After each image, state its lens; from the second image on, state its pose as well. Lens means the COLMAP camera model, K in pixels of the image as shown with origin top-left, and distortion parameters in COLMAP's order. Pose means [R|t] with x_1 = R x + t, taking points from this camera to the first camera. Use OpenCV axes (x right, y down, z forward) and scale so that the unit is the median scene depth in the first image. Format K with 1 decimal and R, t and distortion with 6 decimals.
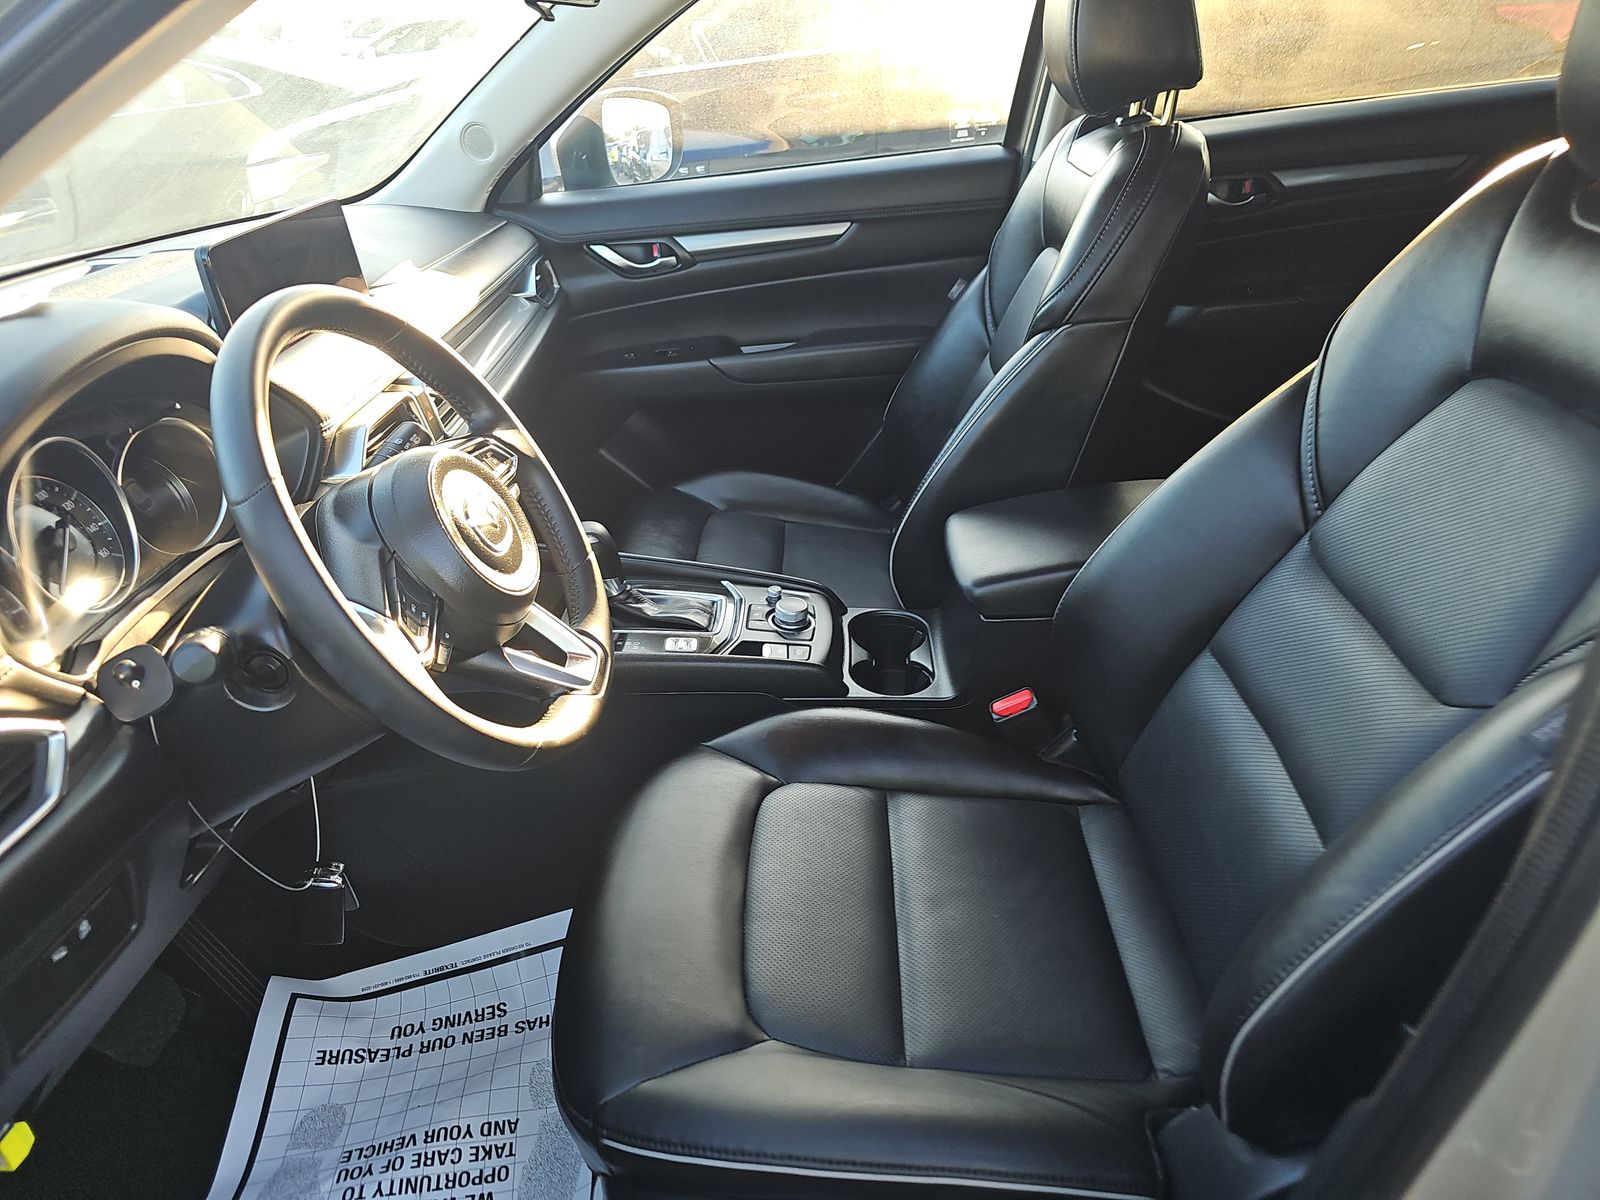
lens RADIAL K [[1072.4, 0, 796.6], [0, 1072.4, 598.1], [0, 0, 1]] dist [0.026104, -0.013747]
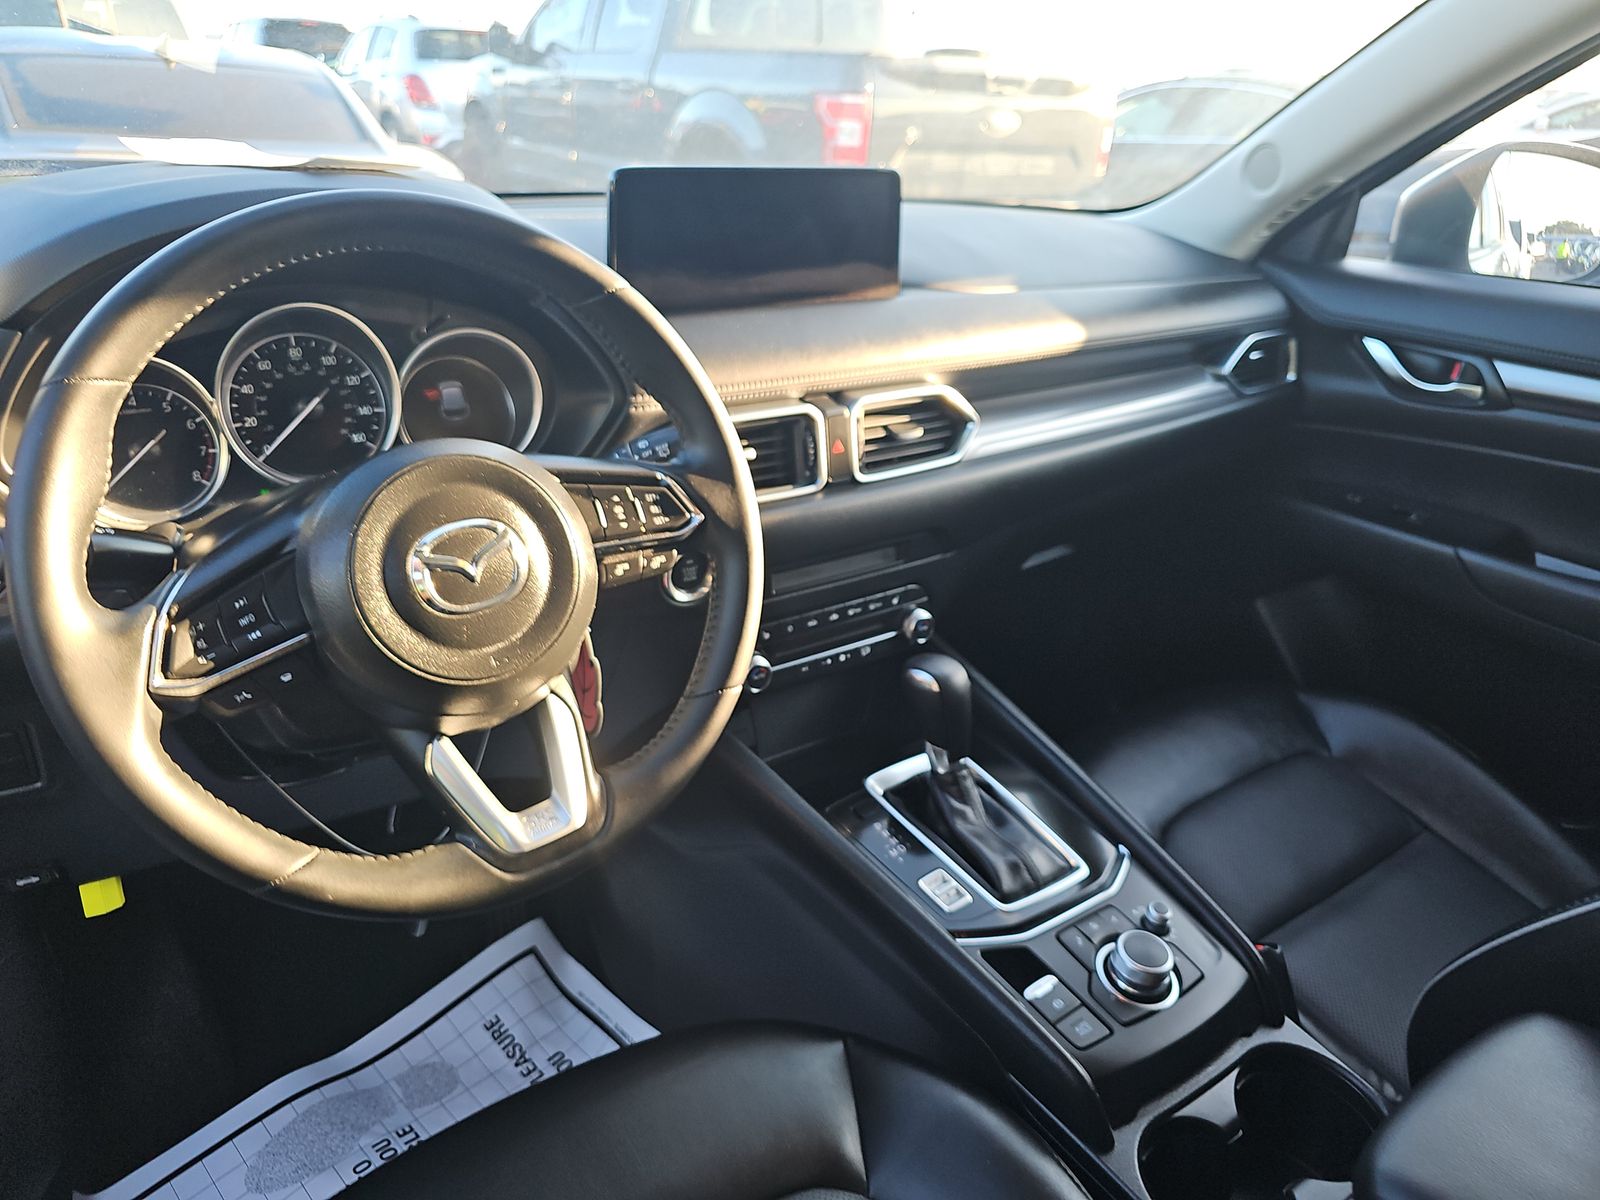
lens RADIAL K [[1072.4, 0, 807.2], [0, 1072.4, 593.3], [0, 0, 1]] dist [0.026104, -0.013747]
pose [[0.591667, 0.424061, -0.685640, 0.146321], [-0.459868, 0.876069, 0.145000, -0.116732], [0.662156, 0.229512, 0.713354, 0.295944]]
